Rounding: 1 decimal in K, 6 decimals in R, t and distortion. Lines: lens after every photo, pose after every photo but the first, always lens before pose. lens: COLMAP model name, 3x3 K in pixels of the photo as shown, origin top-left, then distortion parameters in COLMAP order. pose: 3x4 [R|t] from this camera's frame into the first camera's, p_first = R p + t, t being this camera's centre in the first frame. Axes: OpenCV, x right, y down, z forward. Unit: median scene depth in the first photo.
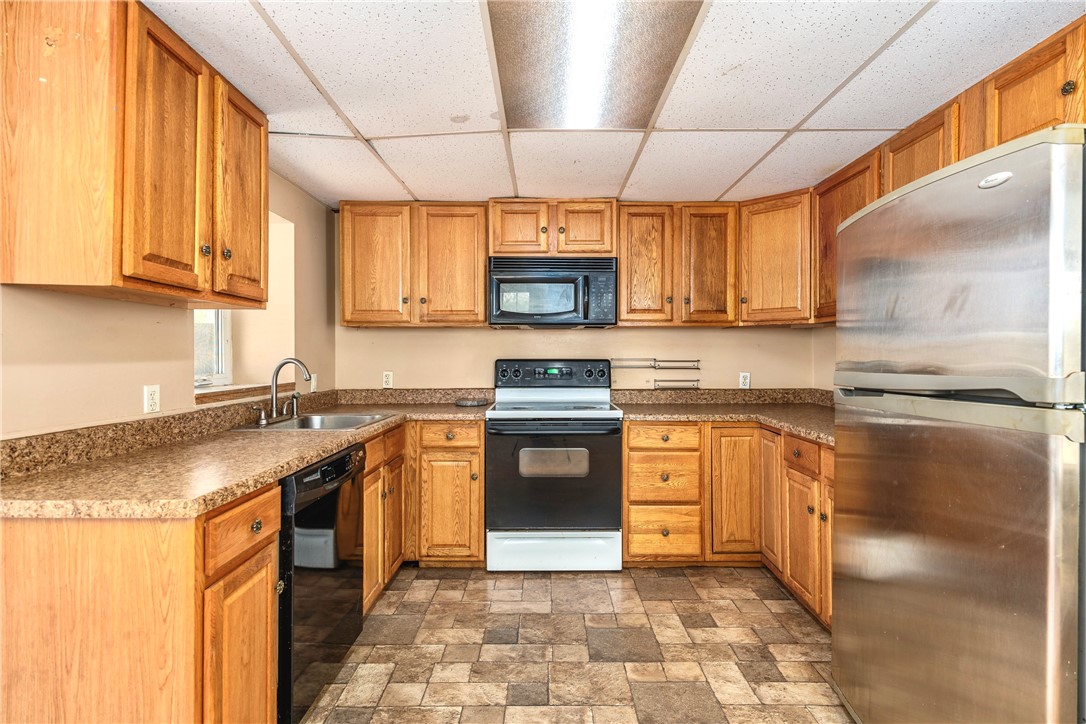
lens RADIAL K [[539.1, 0, 546.9], [0, 539.1, 357.6], [0, 0, 1]] dist [-0.000107, -0.000649]
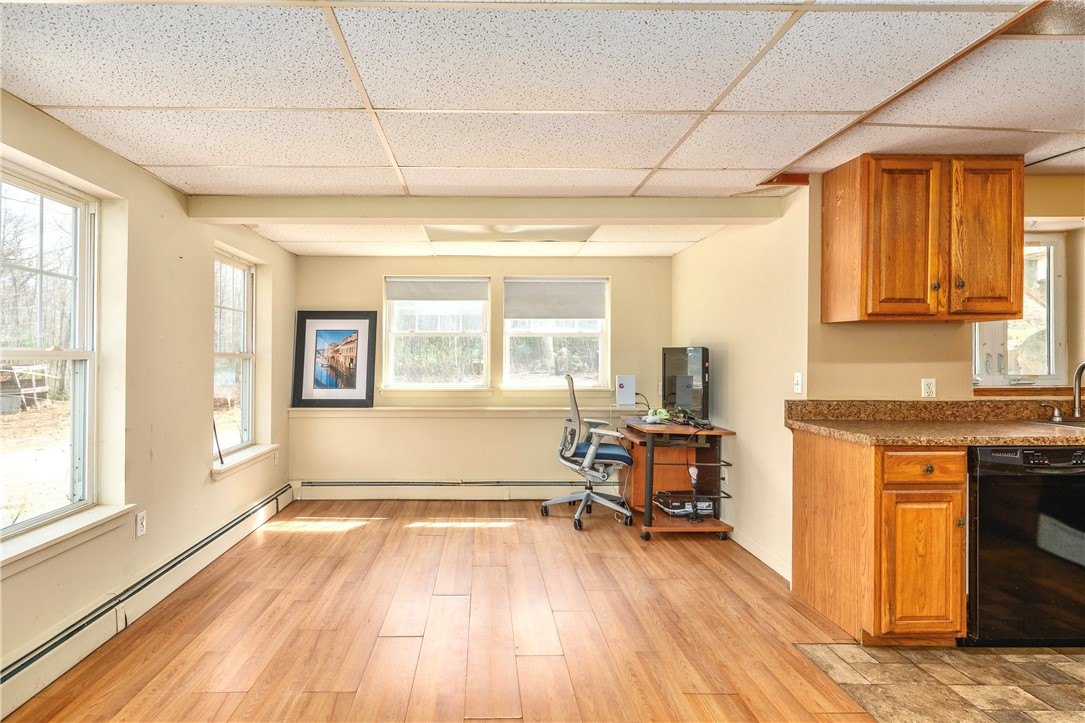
lens RADIAL K [[553.4, 0, 487.6], [0, 553.4, 363.9], [0, 0, 1]] dist [-0.000484, -0.000400]
pose [[-0.002512, 0.008149, -0.999964, 0.512597], [-0.002962, 0.999962, 0.008157, 0.001859], [0.999992, 0.002982, -0.002488, -0.126674]]
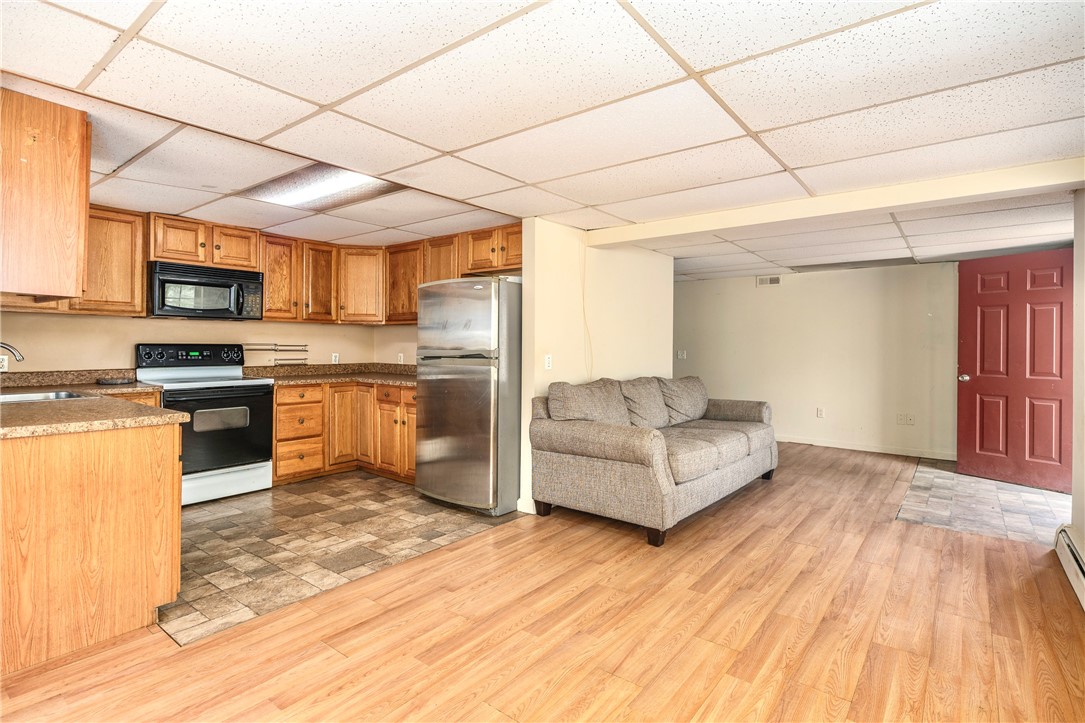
lens RADIAL K [[538.6, 0, 546.4], [0, 538.6, 357.1], [0, 0, 1]] dist [-0.000107, -0.000649]
pose [[0.626826, -0.013941, 0.779035, -0.565424], [-0.005530, 0.999735, 0.022340, 0.001440], [-0.779140, -0.018311, 0.626583, -0.531384]]
